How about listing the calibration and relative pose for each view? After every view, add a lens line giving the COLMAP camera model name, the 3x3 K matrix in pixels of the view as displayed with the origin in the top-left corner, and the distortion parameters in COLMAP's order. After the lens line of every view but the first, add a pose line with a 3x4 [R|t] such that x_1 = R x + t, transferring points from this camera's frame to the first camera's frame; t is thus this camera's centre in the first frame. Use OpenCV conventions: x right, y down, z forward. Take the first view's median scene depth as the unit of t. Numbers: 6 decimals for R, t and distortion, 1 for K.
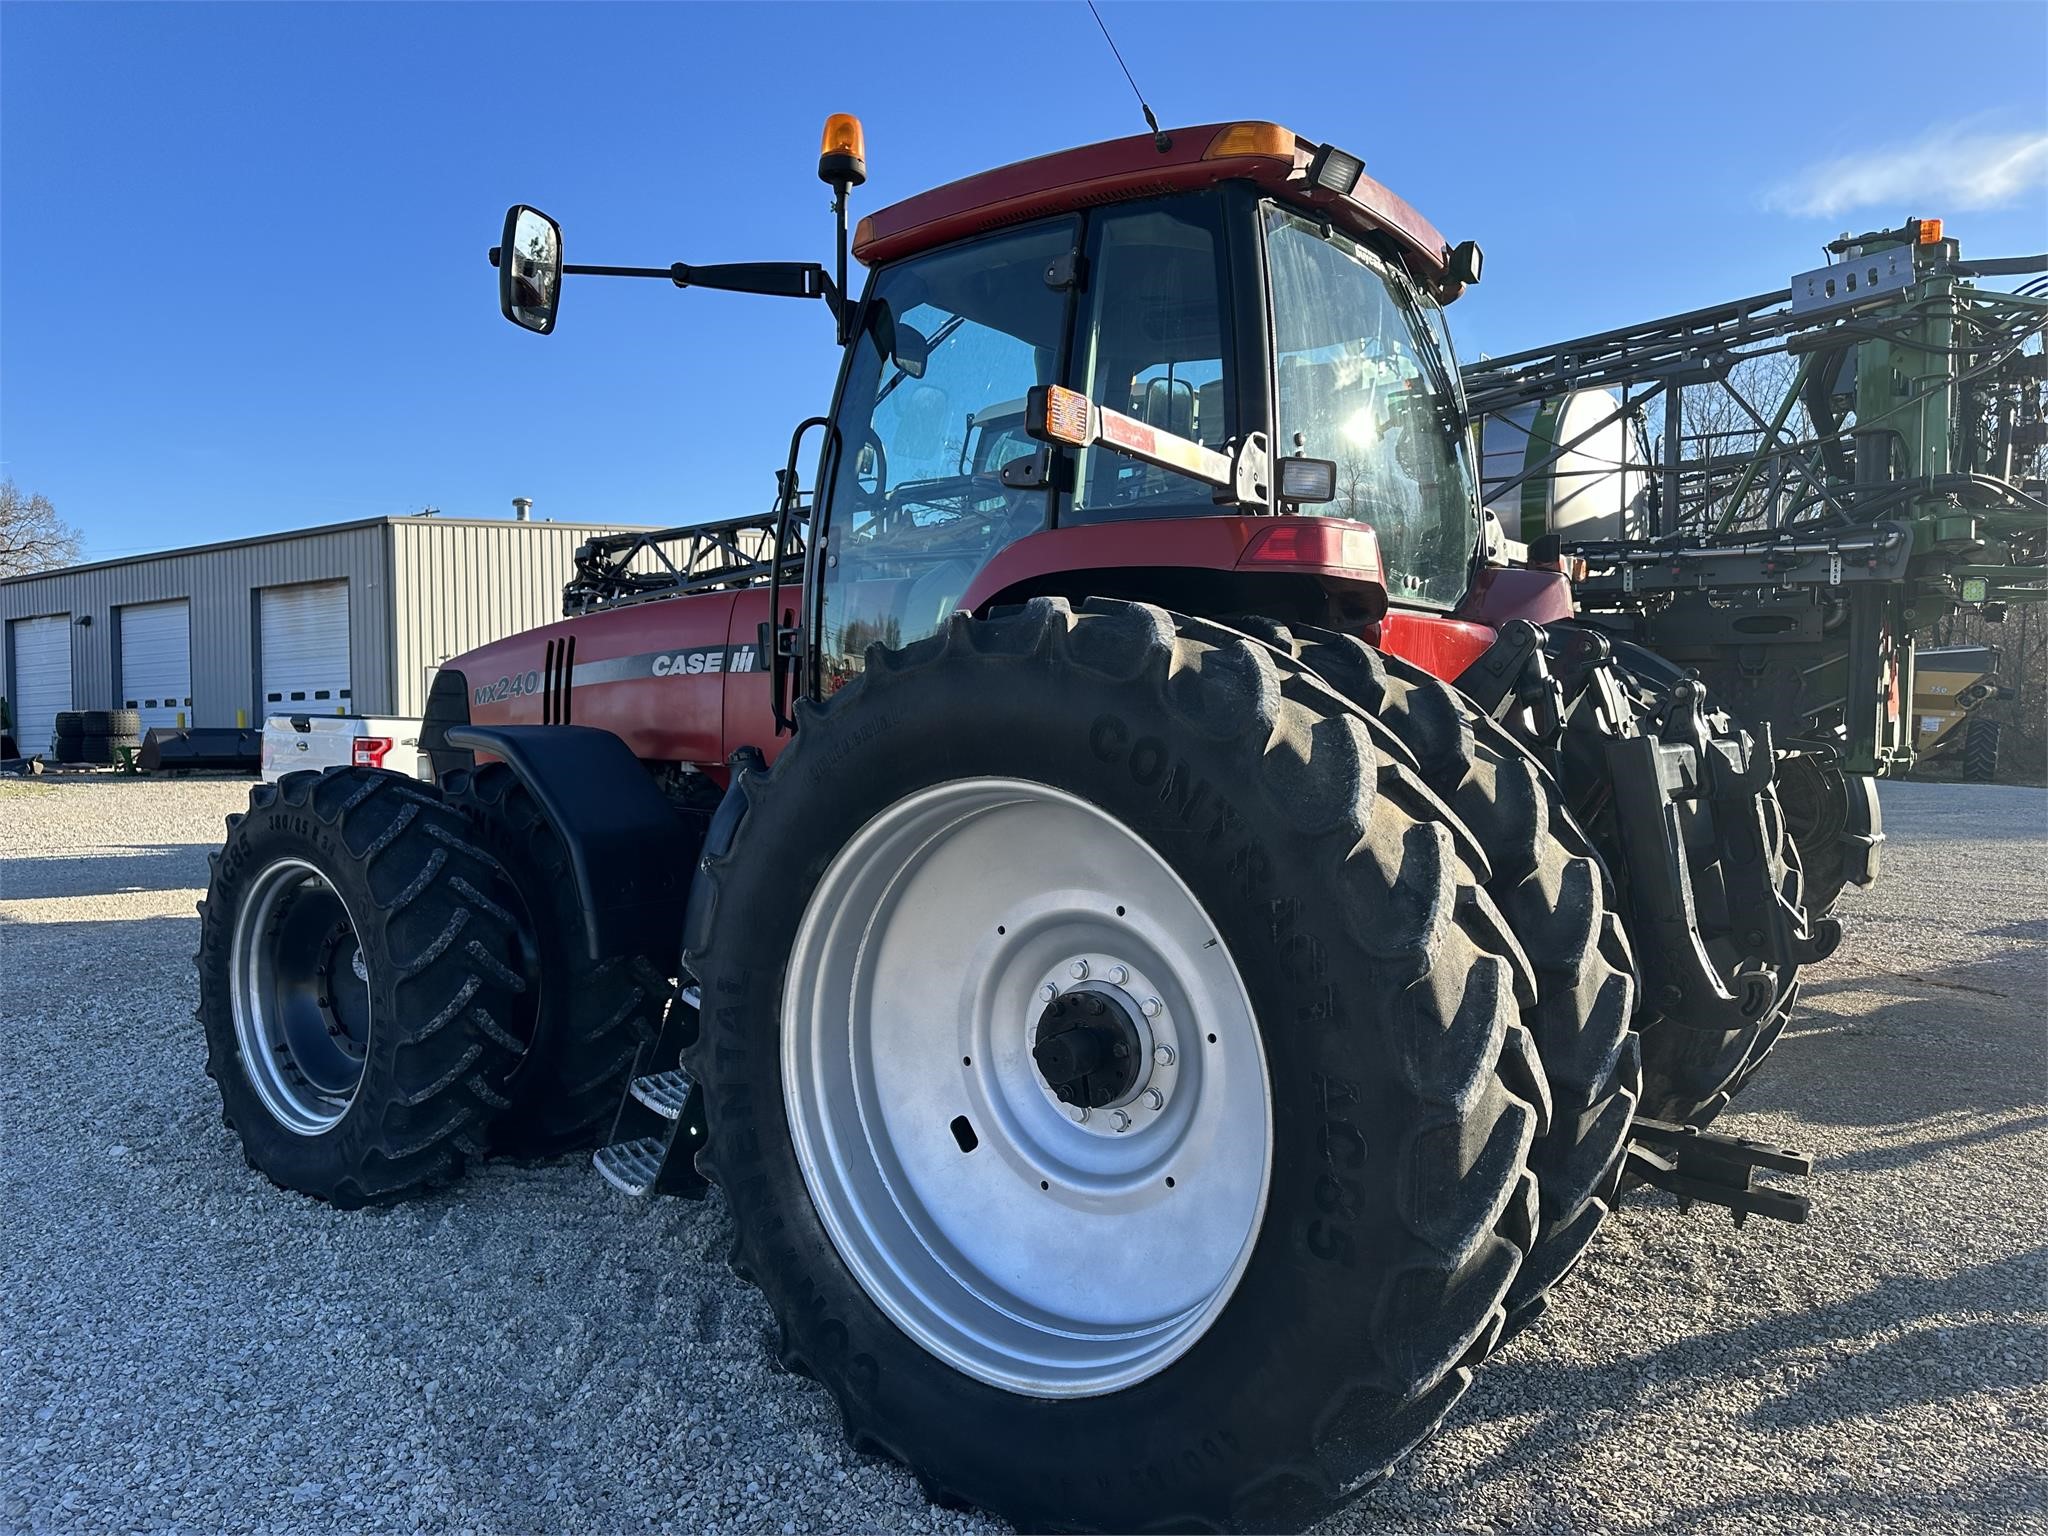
lens RADIAL K [[1419.4, 0, 1031.7], [0, 1419.4, 760.2], [0, 0, 1]] dist [0.057485, -0.068325]
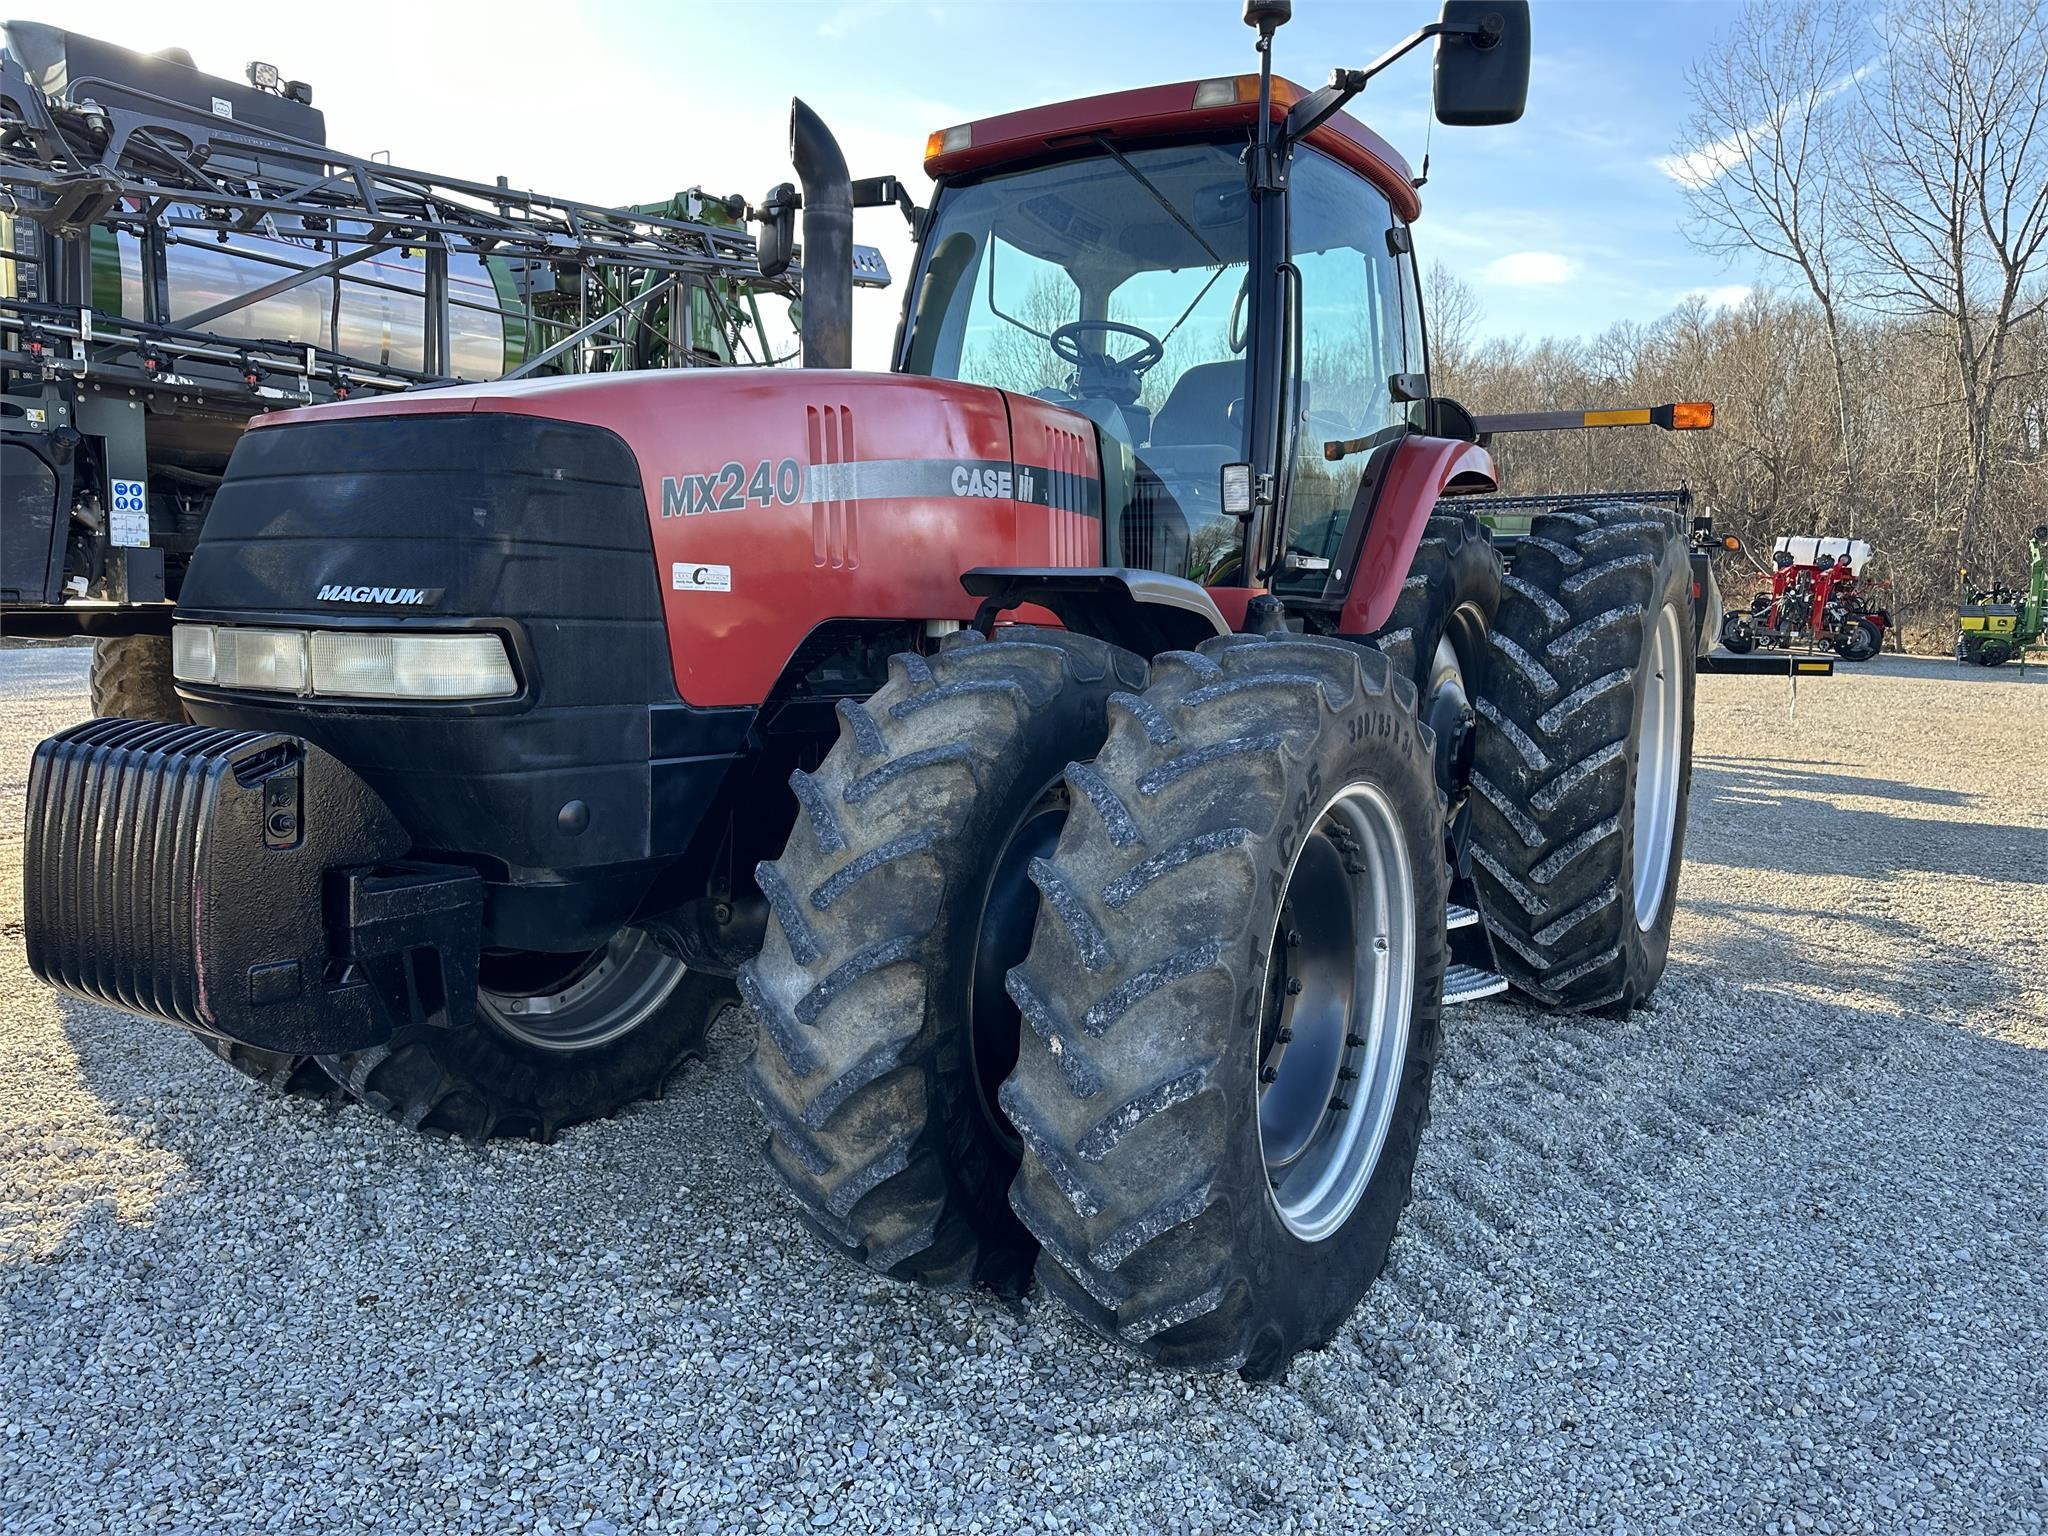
lens RADIAL K [[1419.4, 0, 1031.7], [0, 1419.4, 760.2], [0, 0, 1]] dist [0.057485, -0.068325]
pose [[-0.086931, -0.122176, 0.988694, -0.975450], [0.018117, 0.992093, 0.124189, -0.018225], [-0.996050, 0.028708, -0.084030, 1.055097]]
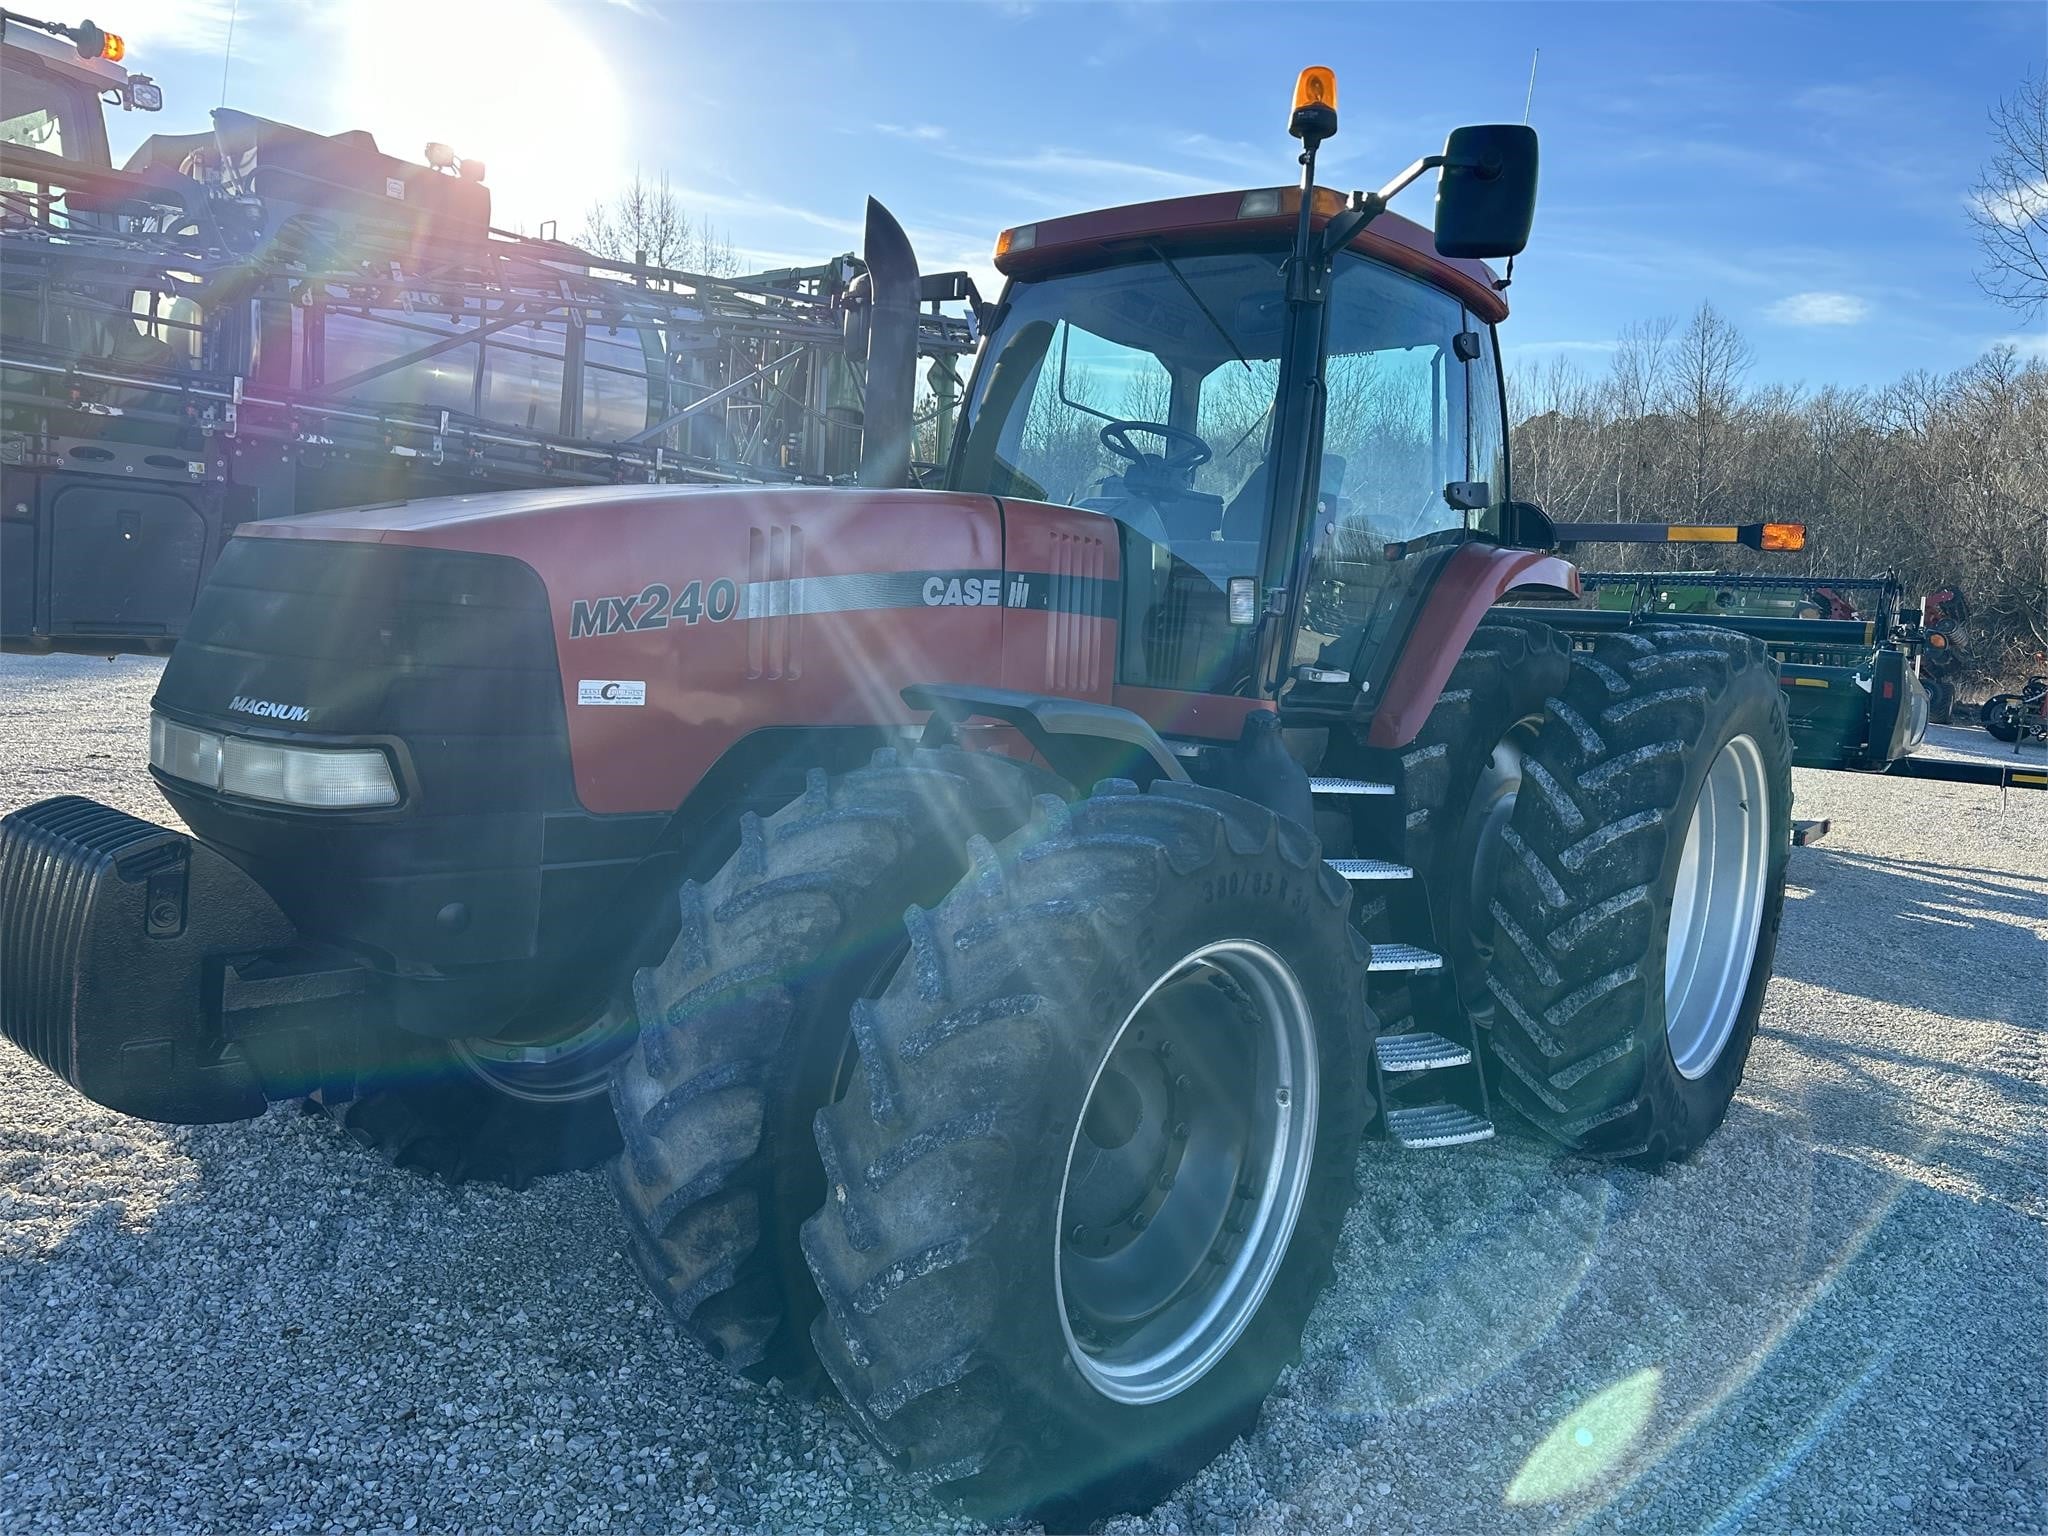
lens RADIAL K [[1419.6, 0, 1032.3], [0, 1419.6, 760.6], [0, 0, 1]] dist [0.041730, -0.041925]
pose [[0.068124, -0.105499, 0.992083, -0.979175], [-0.036268, 0.993474, 0.108137, -0.062372], [-0.997017, -0.043348, 0.063853, 0.928832]]
